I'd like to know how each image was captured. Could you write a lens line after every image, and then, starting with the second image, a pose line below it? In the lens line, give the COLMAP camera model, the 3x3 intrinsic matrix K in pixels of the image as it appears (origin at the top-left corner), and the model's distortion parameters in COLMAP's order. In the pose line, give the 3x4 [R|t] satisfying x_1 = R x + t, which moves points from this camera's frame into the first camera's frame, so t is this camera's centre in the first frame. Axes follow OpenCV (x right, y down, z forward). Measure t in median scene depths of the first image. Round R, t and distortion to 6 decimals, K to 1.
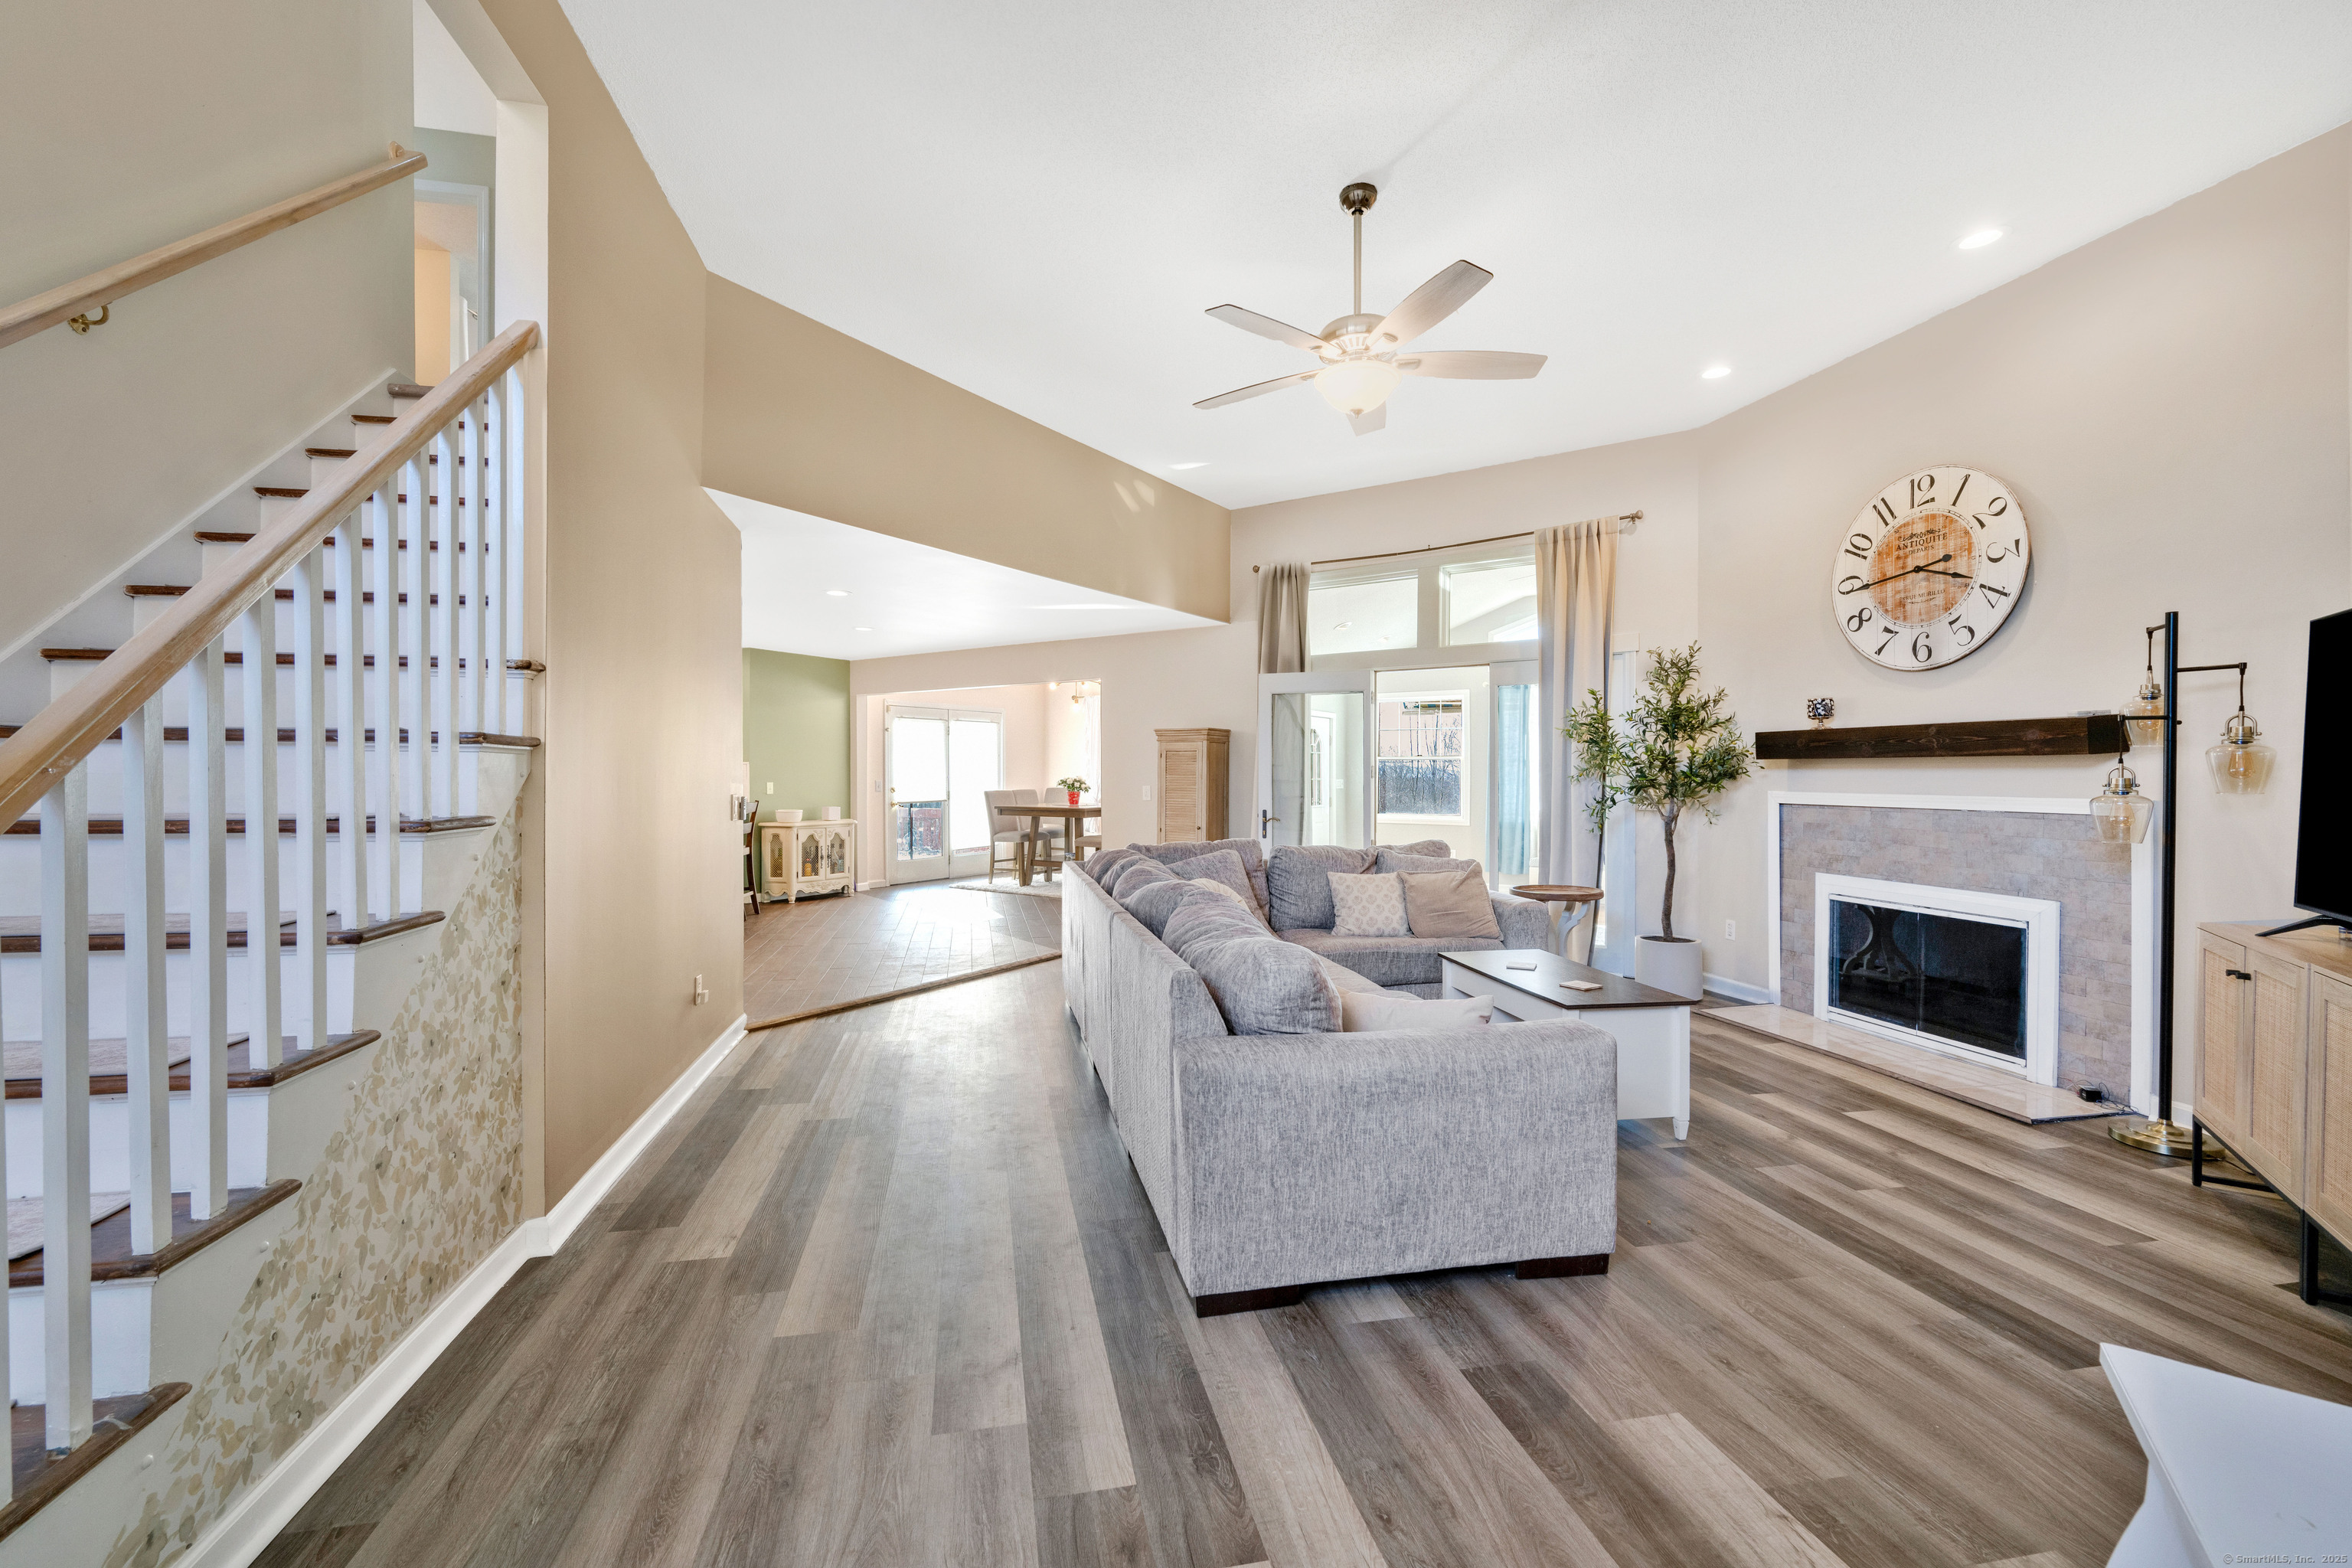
lens RADIAL K [[932.3, 0, 1176.1], [0, 932.3, 774.4], [0, 0, 1]] dist [-0.001521, -0.000166]
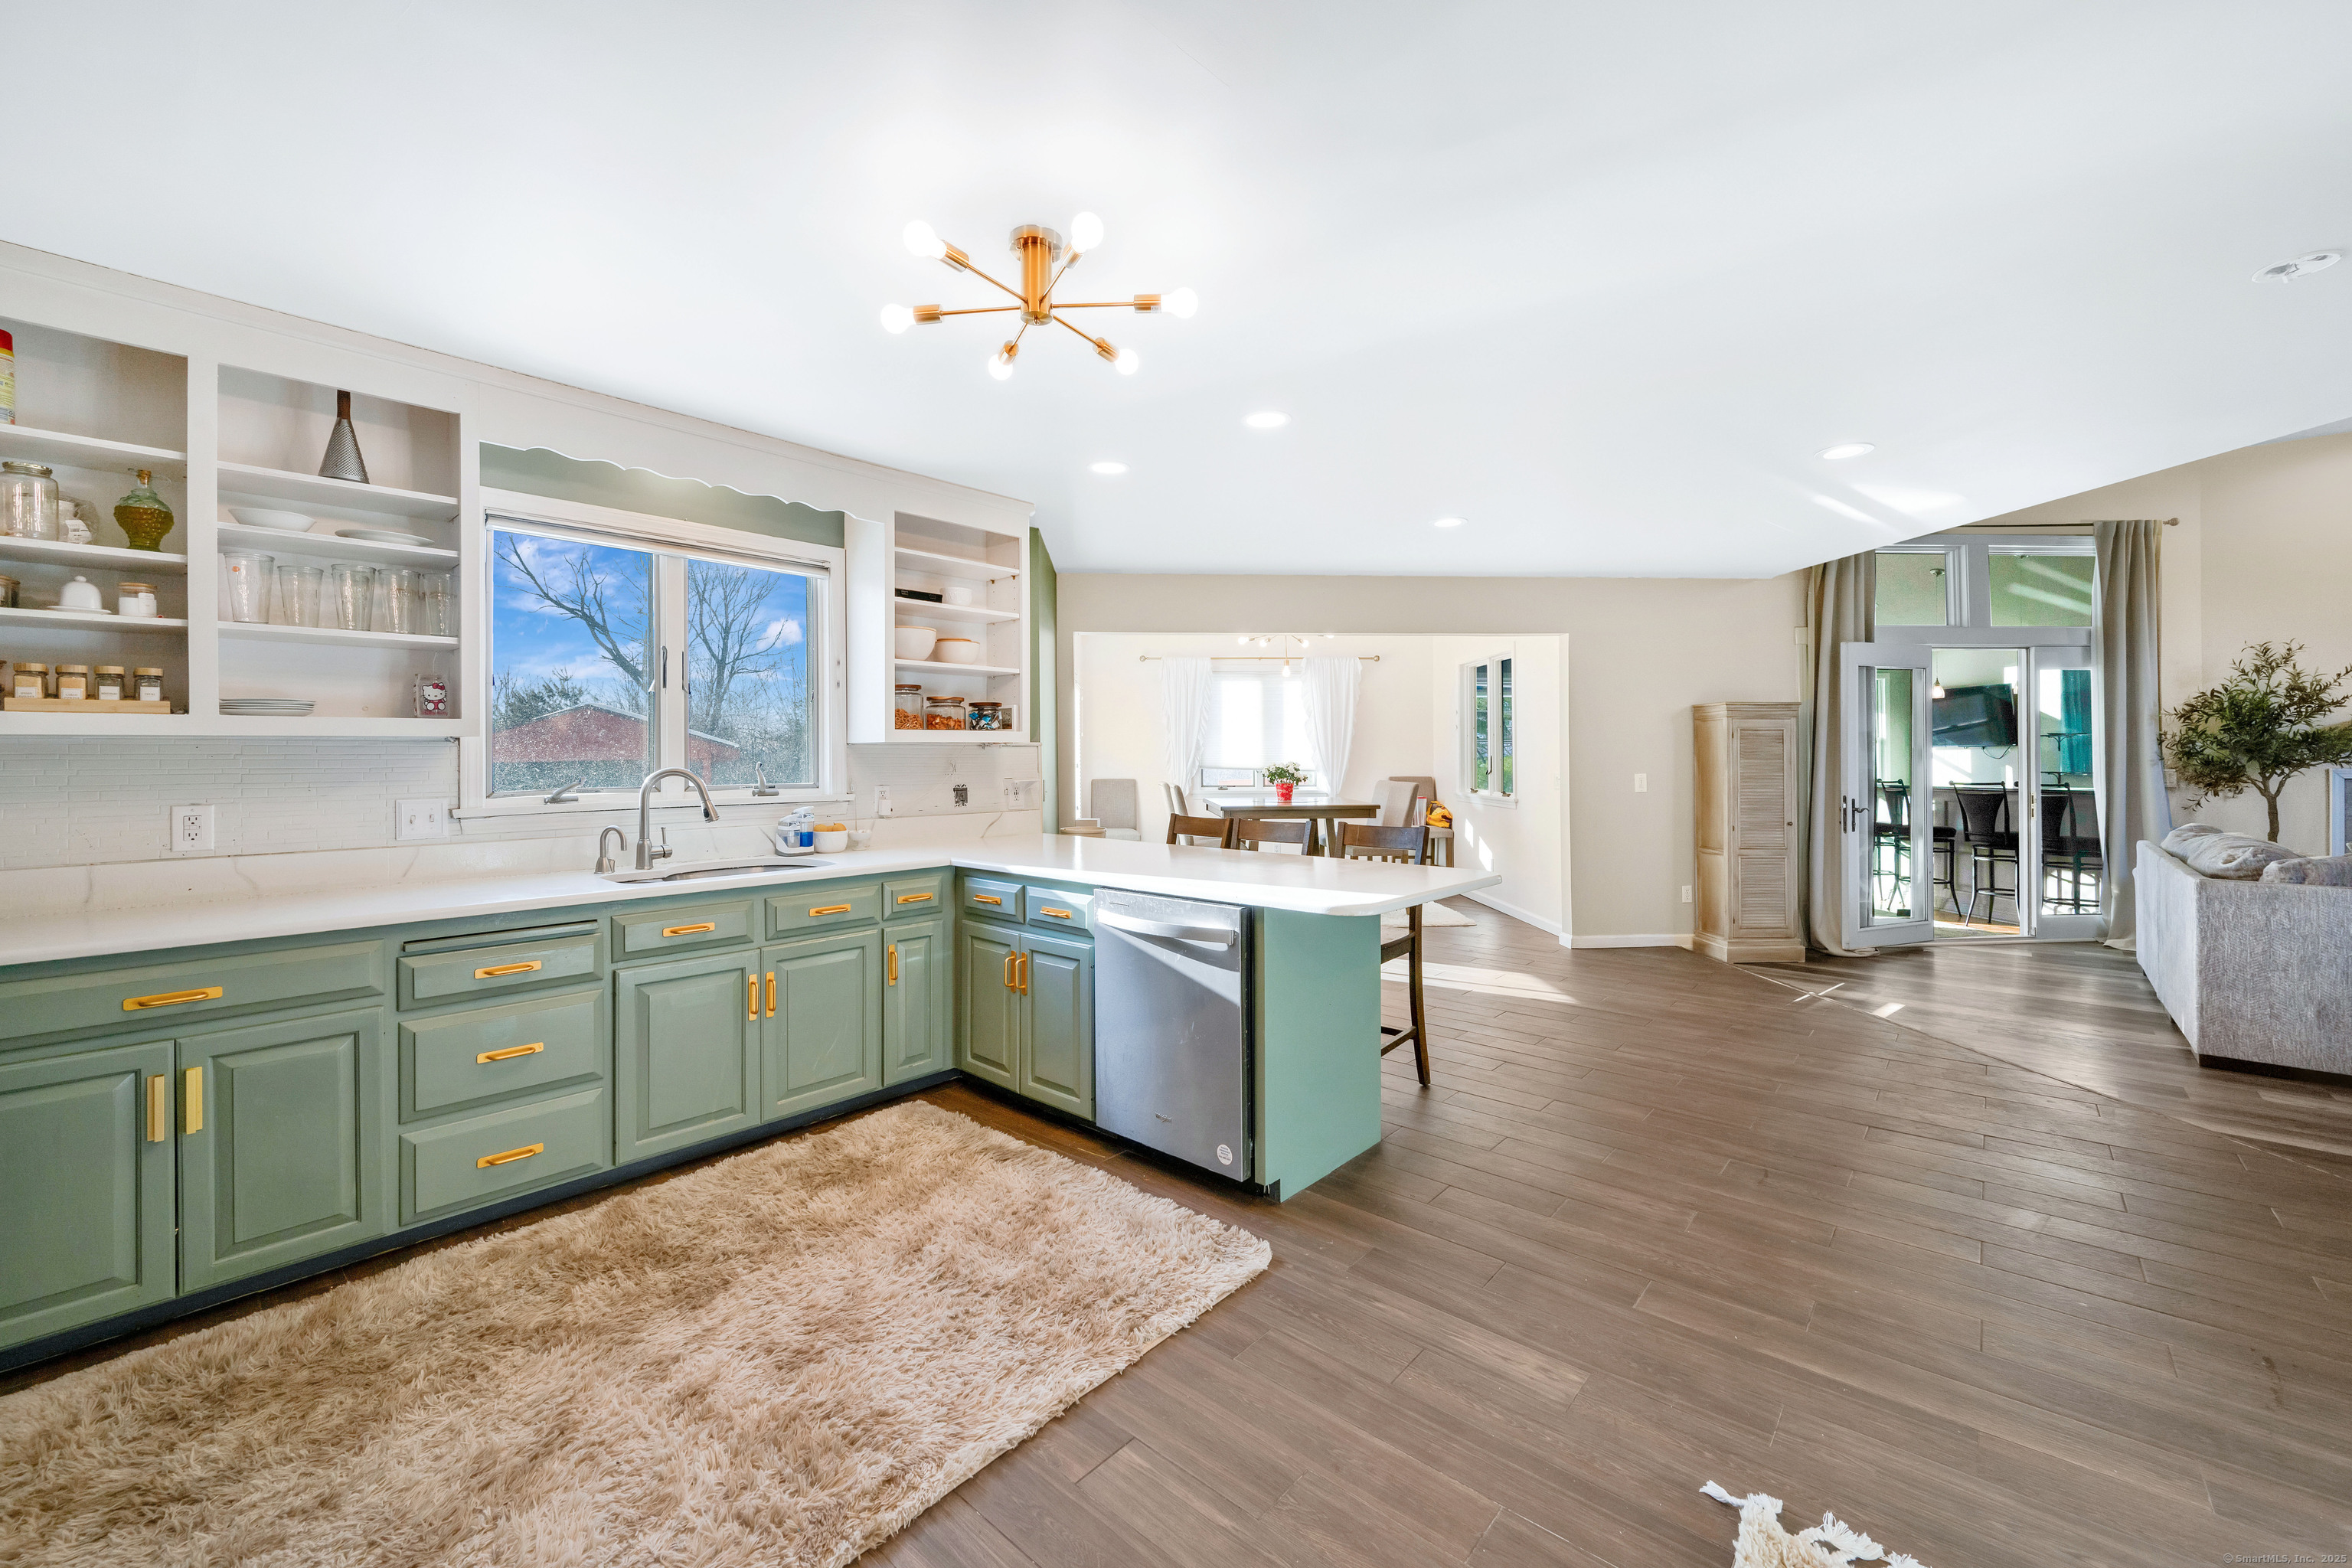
lens RADIAL K [[932.3, 0, 1176.1], [0, 932.3, 774.4], [0, 0, 1]] dist [-0.001521, -0.000166]
pose [[0.807559, -0.018314, 0.589503, -1.342187], [0.007093, 0.999747, 0.021342, -0.010674], [-0.589745, -0.013053, 0.807484, 0.983965]]
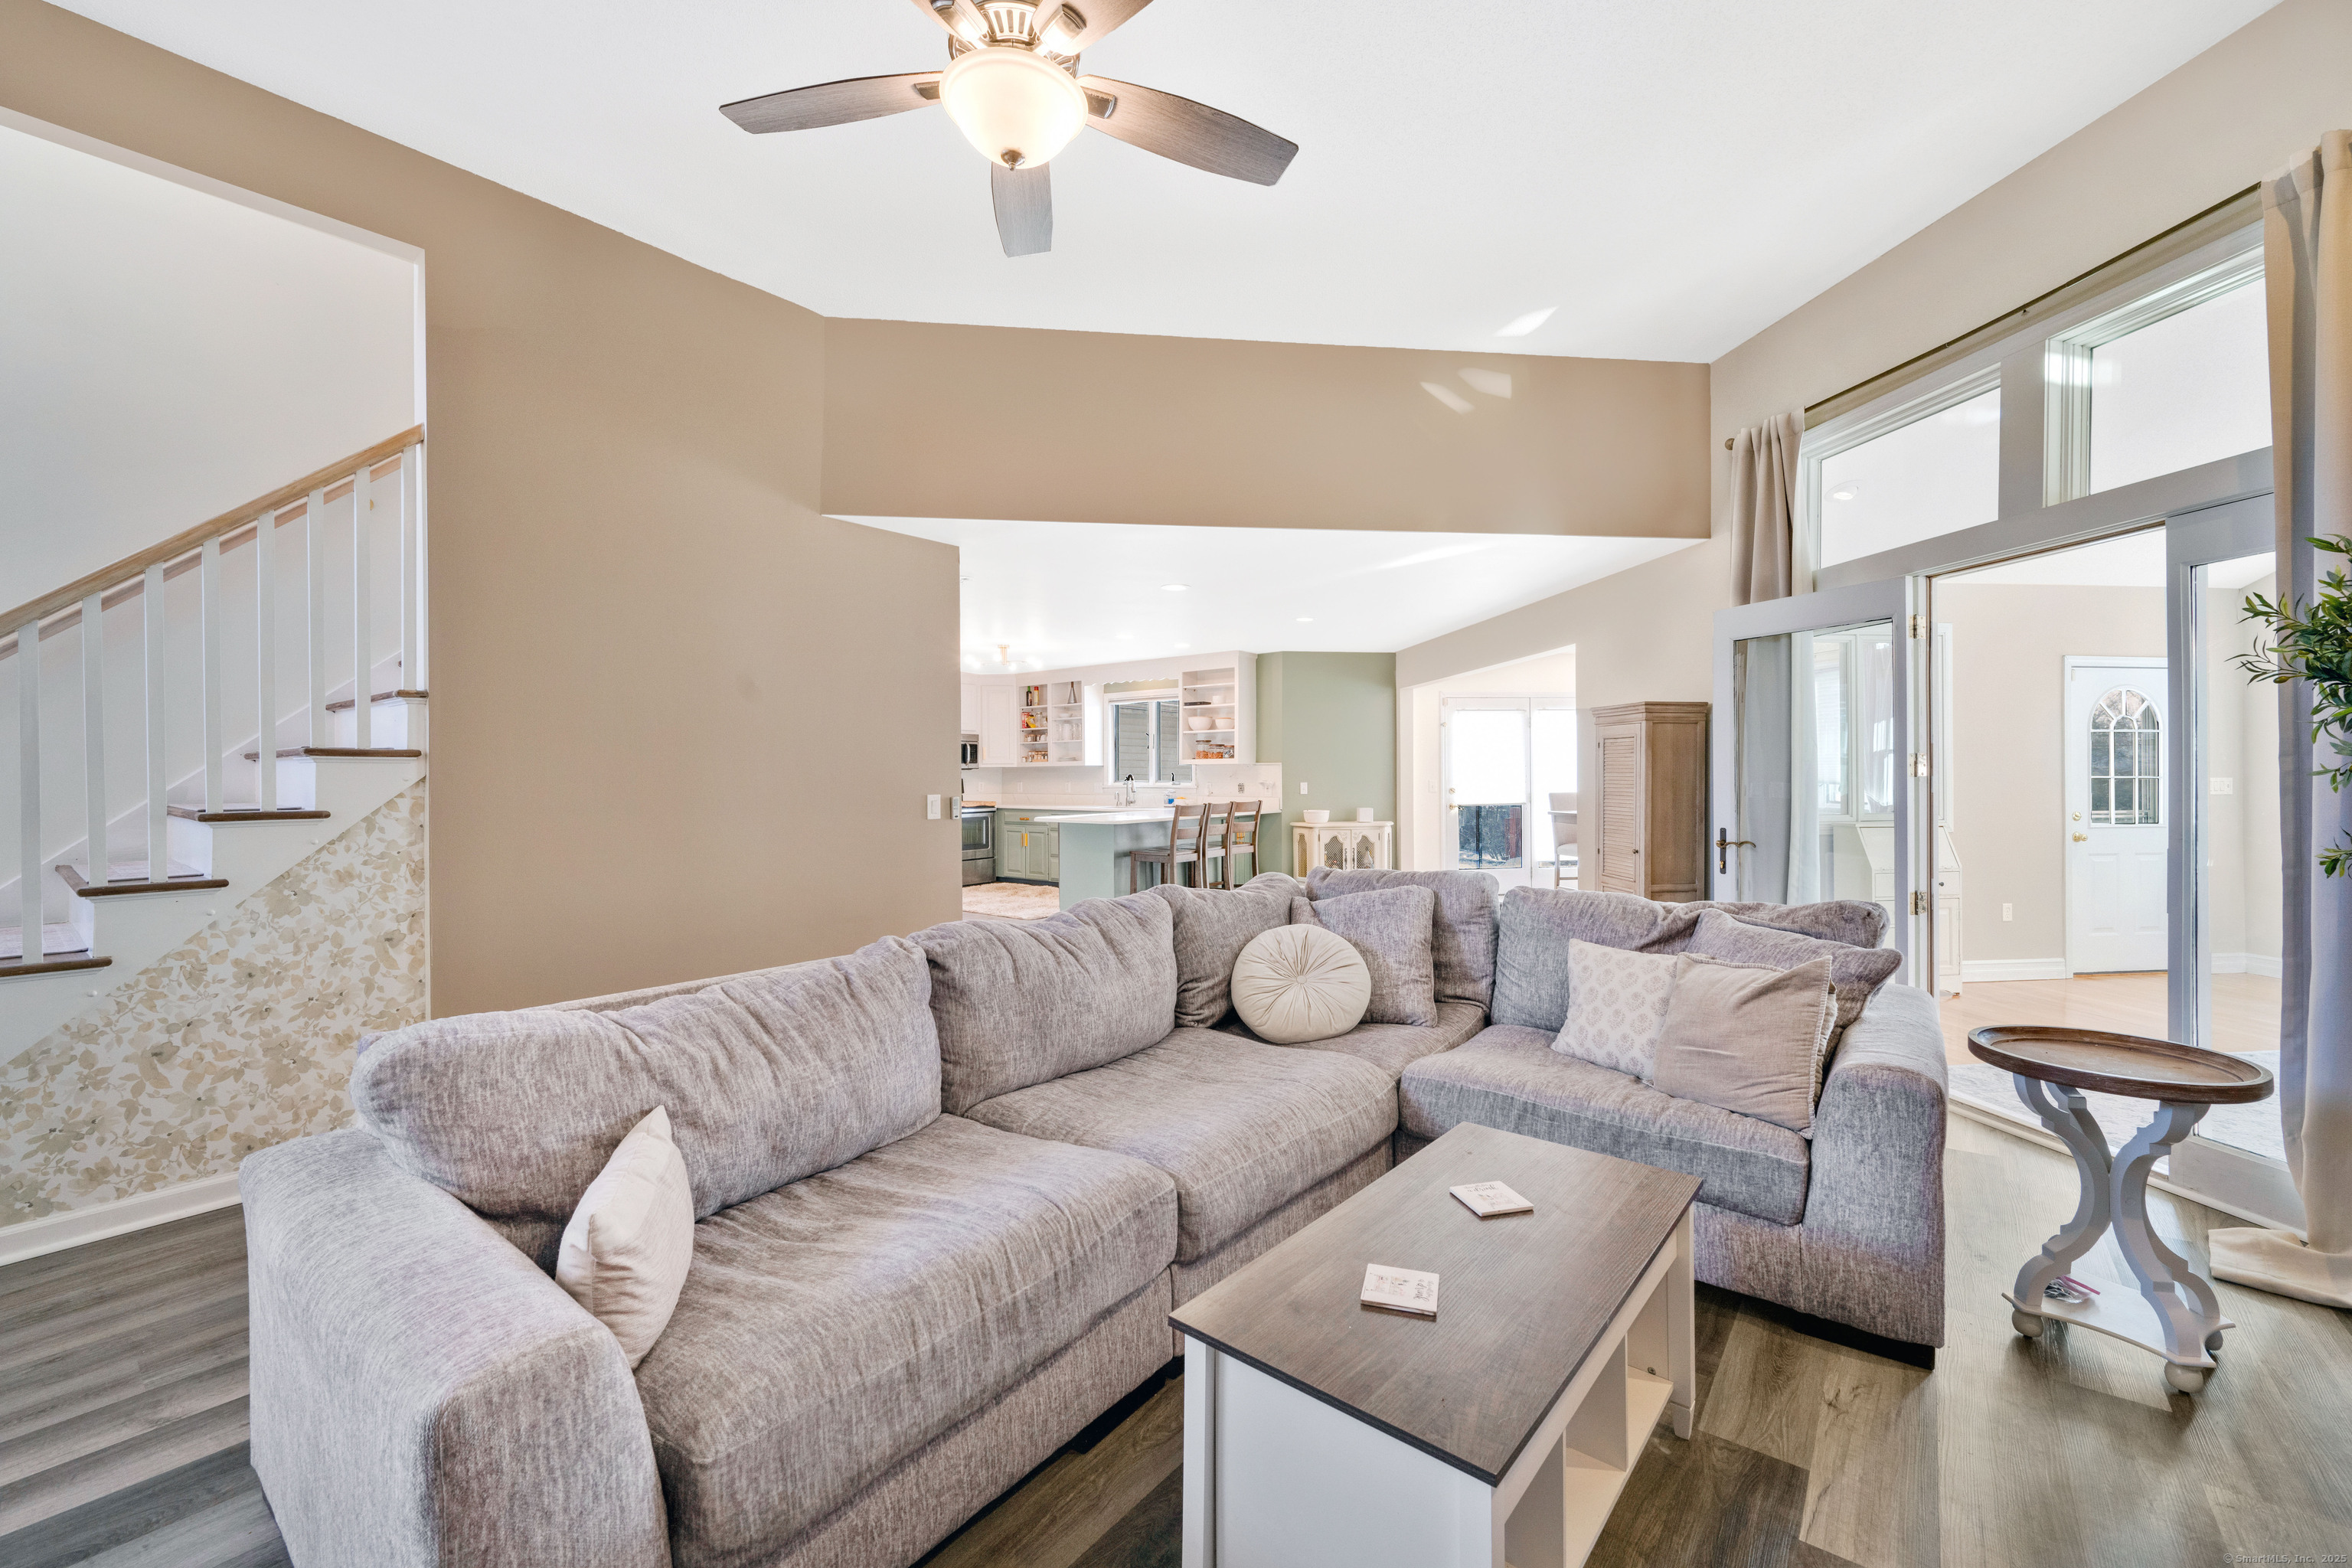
lens RADIAL K [[934.9, 0, 1213.8], [0, 934.9, 779.1], [0, 0, 1]] dist [-0.001008, -0.000136]
pose [[0.663410, -0.001779, -0.748254, 0.497775], [0.006663, 0.999972, 0.003530, 0.001450], [0.748226, -0.007327, 0.663403, 0.488091]]
